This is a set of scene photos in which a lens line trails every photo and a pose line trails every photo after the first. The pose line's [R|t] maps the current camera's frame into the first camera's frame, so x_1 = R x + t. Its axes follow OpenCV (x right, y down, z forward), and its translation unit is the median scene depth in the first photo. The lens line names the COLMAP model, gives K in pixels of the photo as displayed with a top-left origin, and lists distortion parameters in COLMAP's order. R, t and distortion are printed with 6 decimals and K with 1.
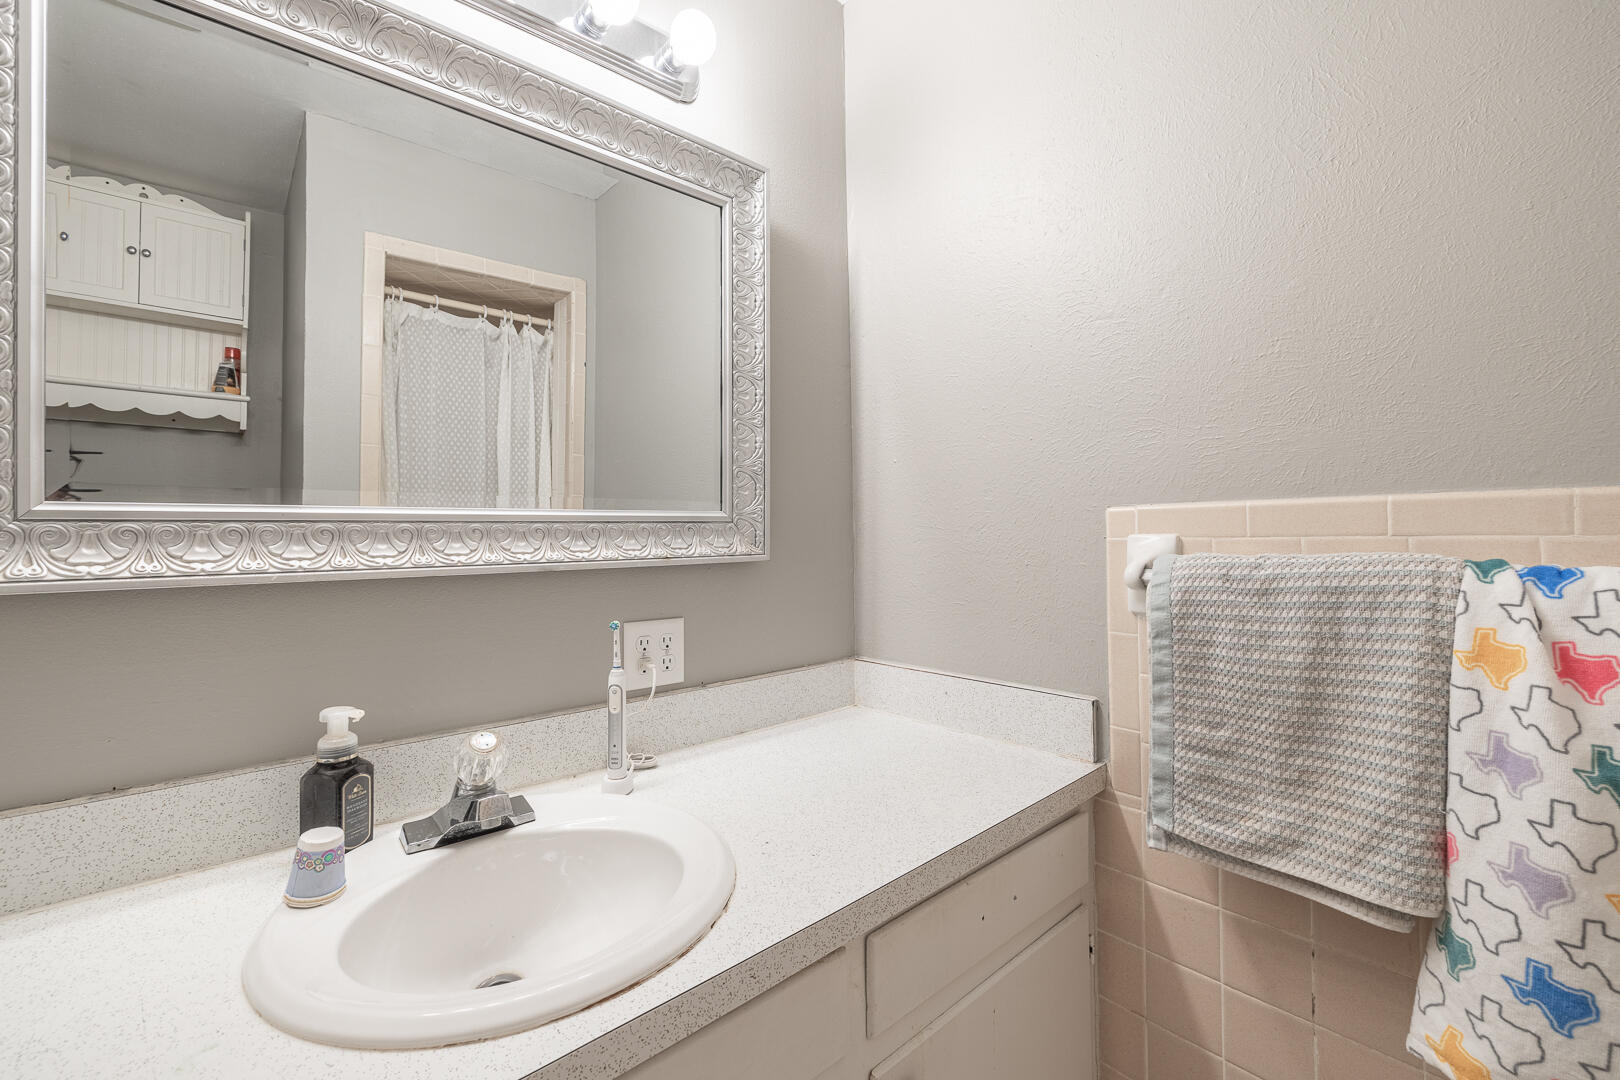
lens RADIAL K [[675.6, 0, 819.2], [0, 675.6, 529.1], [0, 0, 1]] dist [-0.001606, 0.000160]
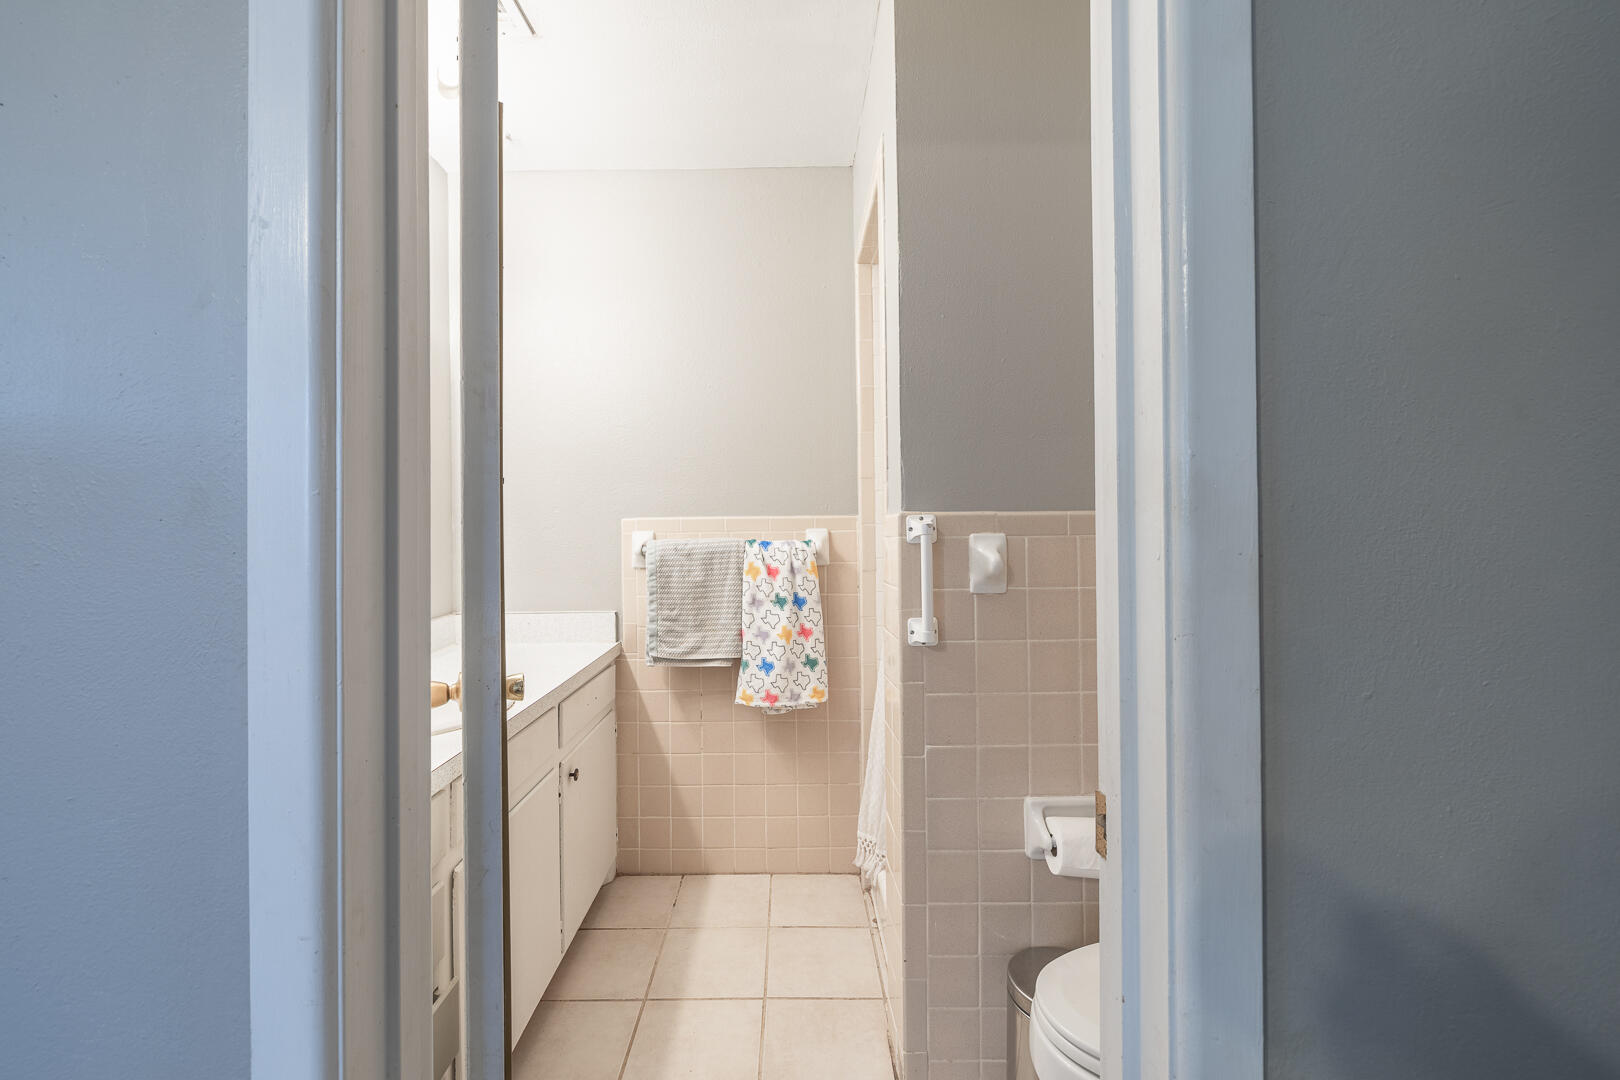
lens RADIAL K [[675.6, 0, 818.4], [0, 675.6, 532.2], [0, 0, 1]] dist [-0.001606, 0.000160]
pose [[0.633656, 0.003931, 0.773605, -1.010158], [-0.003375, 0.999992, -0.002317, 0.014448], [-0.773607, -0.001143, 0.633664, -0.999545]]
